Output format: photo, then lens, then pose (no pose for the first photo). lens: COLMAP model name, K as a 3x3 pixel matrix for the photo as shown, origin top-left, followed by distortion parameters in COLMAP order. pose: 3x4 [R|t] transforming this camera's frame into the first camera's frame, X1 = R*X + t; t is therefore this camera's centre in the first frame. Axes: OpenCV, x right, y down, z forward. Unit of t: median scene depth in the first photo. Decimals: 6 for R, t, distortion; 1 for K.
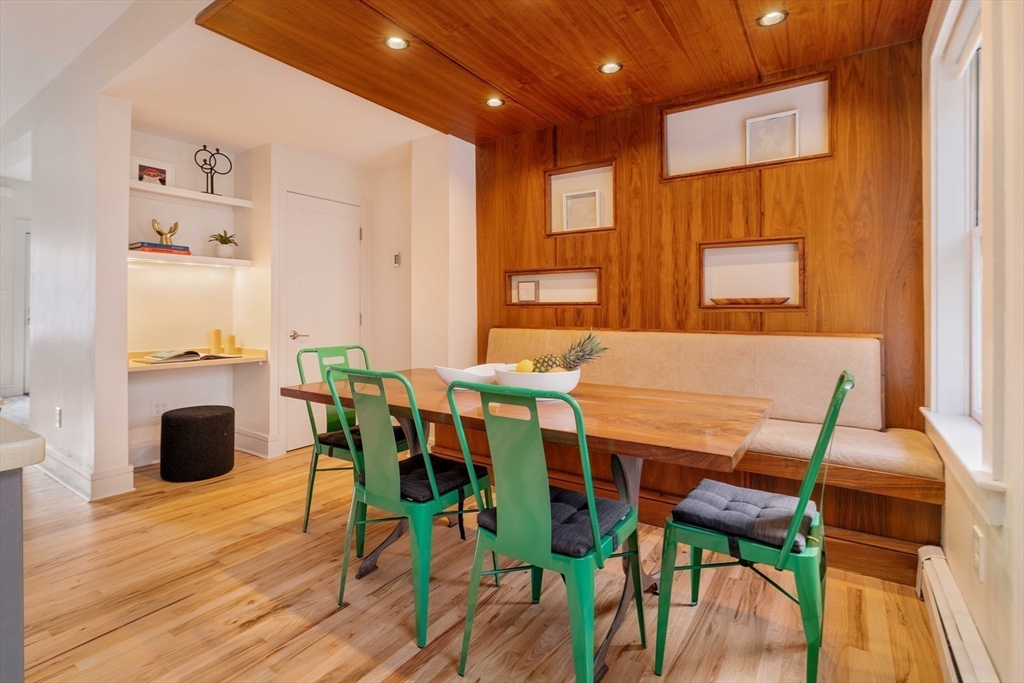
lens RADIAL K [[483.6, 0, 536.3], [0, 483.6, 306.0], [0, 0, 1]] dist [0.000057, -0.000084]
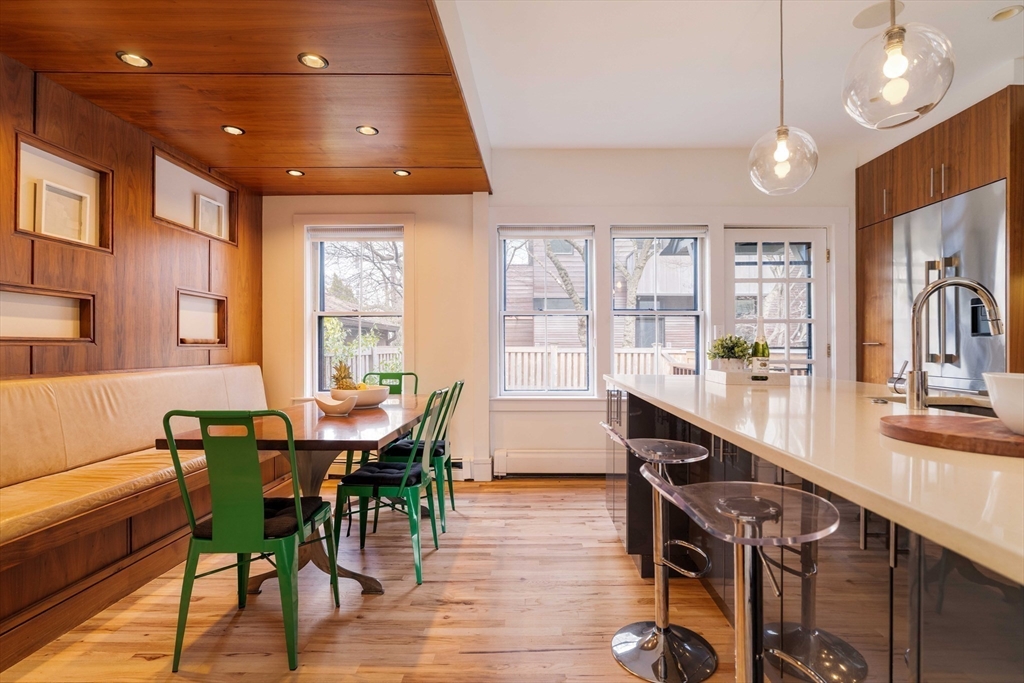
lens RADIAL K [[513.4, 0, 512.0], [0, 513.4, 341.5], [0, 0, 1]] dist [0.000418, -0.000433]
pose [[-0.502193, 0.010211, 0.864695, -0.992950], [0.001087, 0.999937, -0.011177, 0.006602], [-0.864755, -0.004673, -0.502172, 0.869260]]
